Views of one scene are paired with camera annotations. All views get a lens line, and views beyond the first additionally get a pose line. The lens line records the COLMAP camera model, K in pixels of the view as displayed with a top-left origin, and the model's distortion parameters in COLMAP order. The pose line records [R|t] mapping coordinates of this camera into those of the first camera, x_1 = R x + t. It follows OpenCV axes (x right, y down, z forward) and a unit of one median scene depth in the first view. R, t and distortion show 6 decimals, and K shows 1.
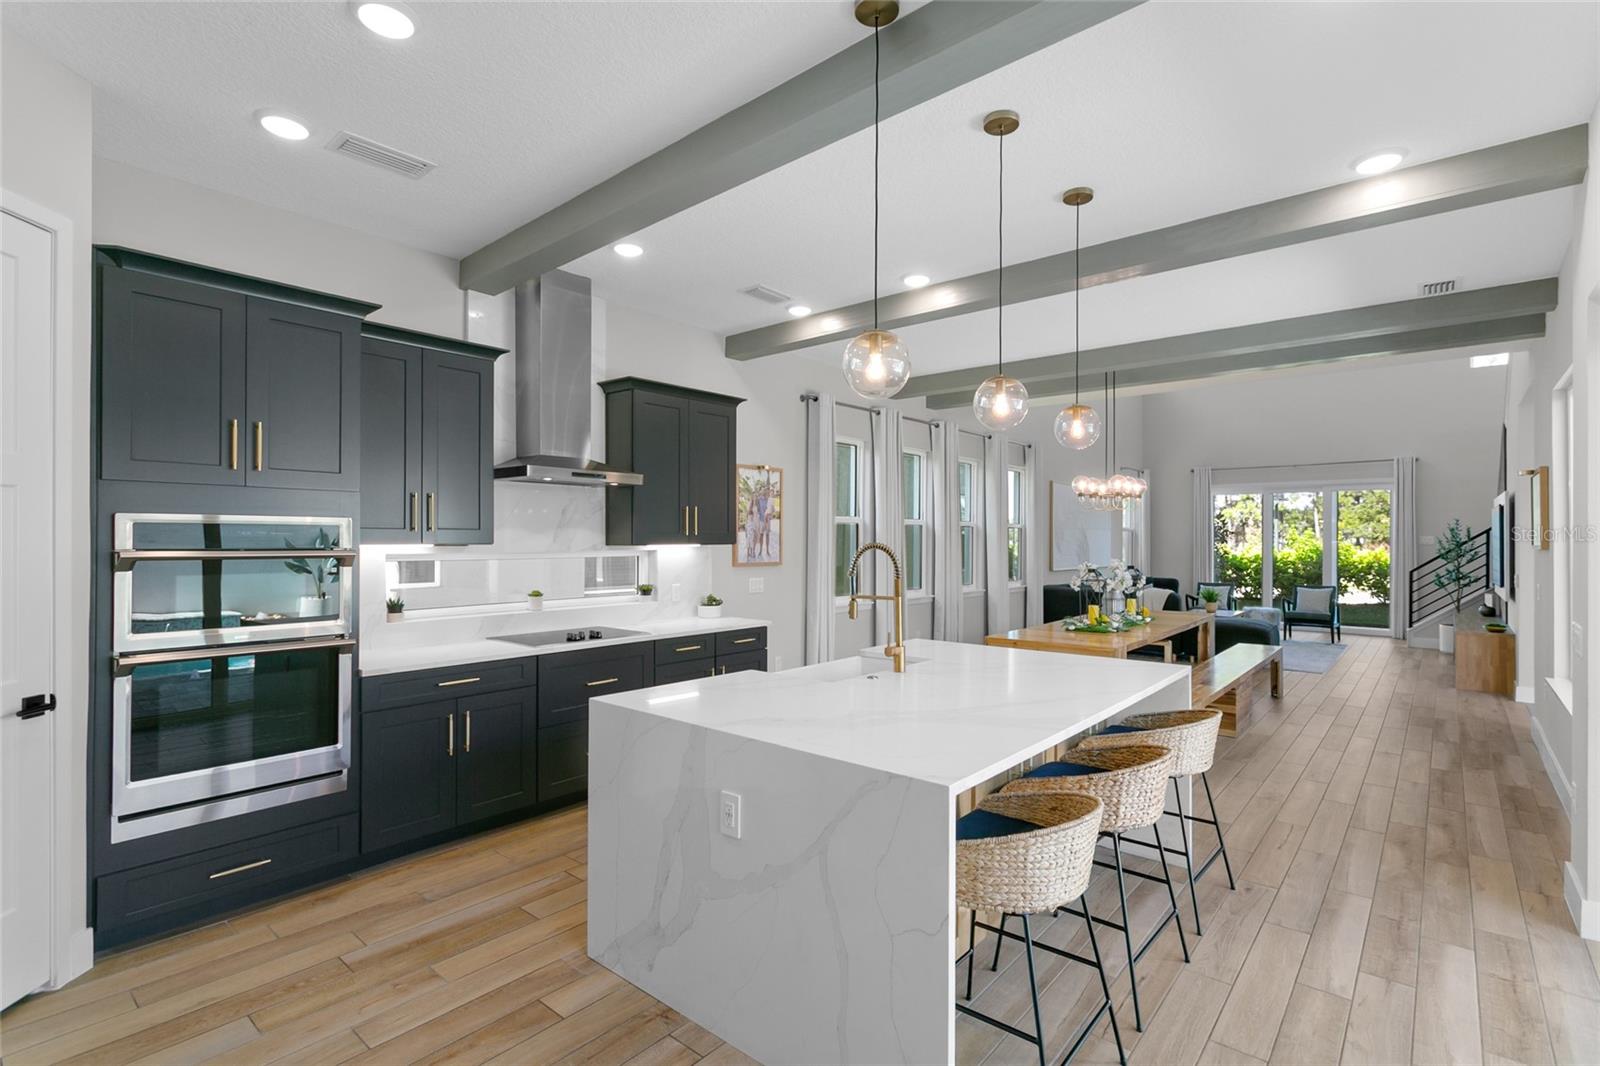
lens RADIAL K [[751.0, 0, 800.3], [0, 751.0, 537.8], [0, 0, 1]] dist [0.001942, 0.000284]
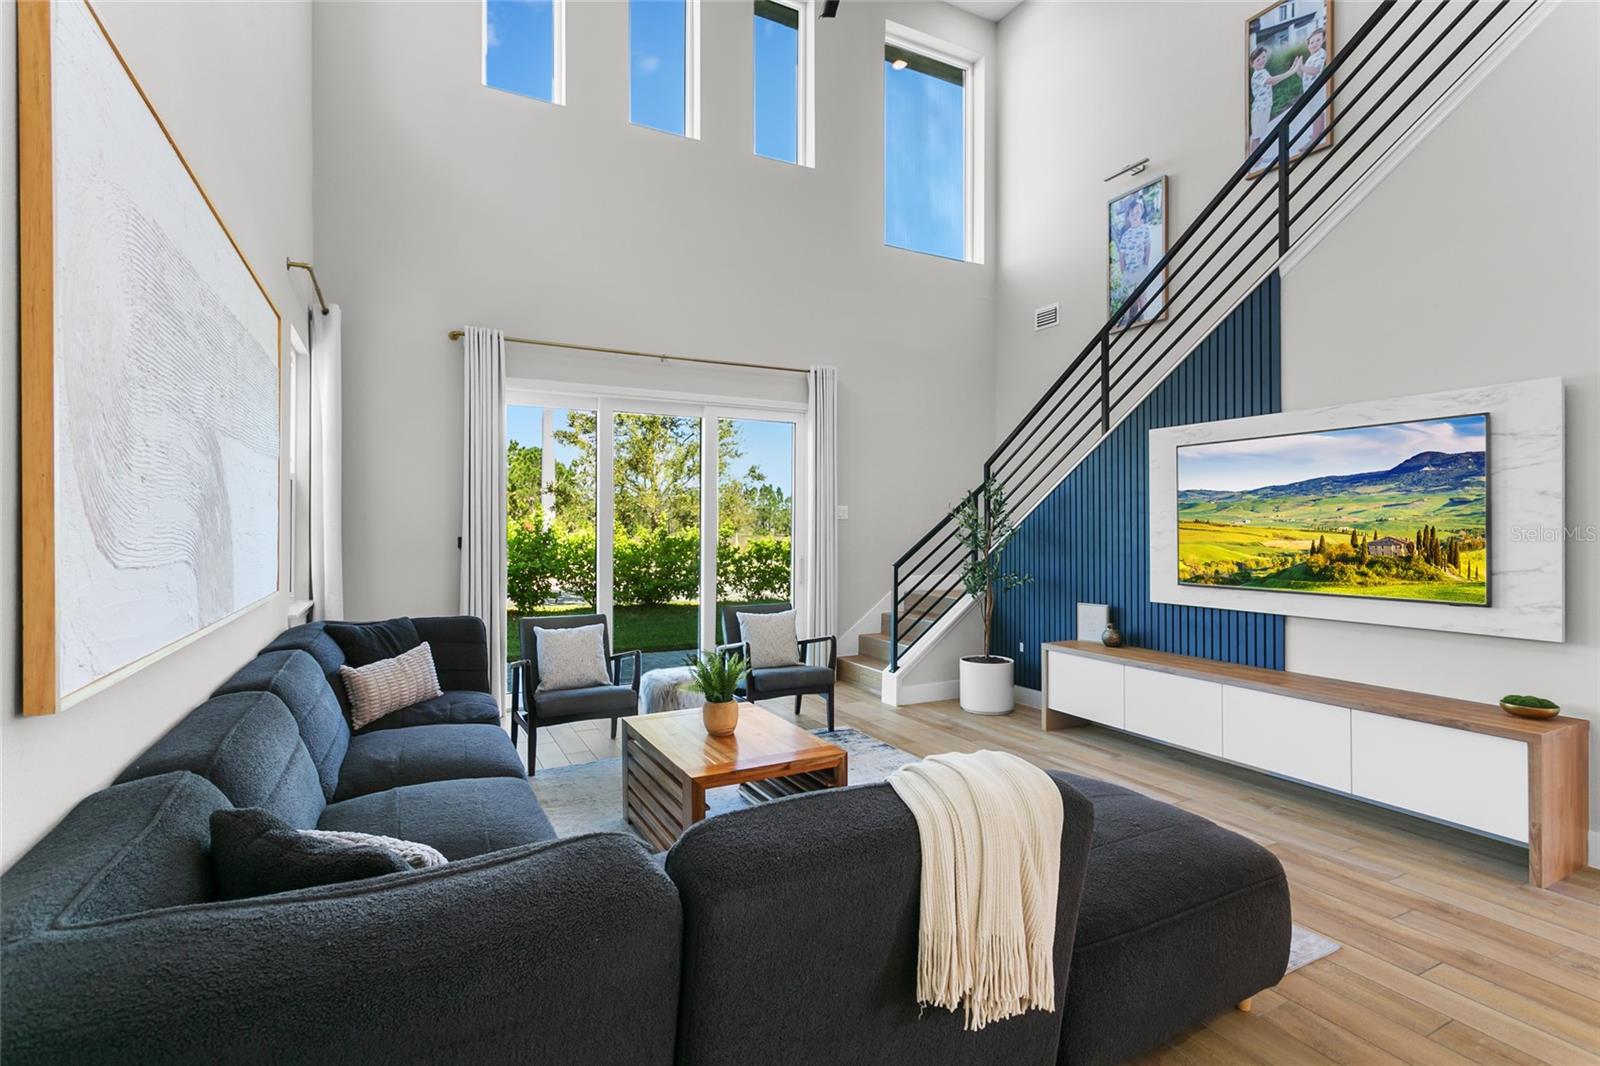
lens RADIAL K [[751.0, 0, 798.9], [0, 751.0, 530.8], [0, 0, 1]] dist [0.001942, 0.000284]
pose [[0.367550, 0.002079, 0.930001, 0.271460], [-0.005603, 0.999984, -0.000021, 0.019755], [-0.929987, -0.005203, 0.367556, 0.865398]]
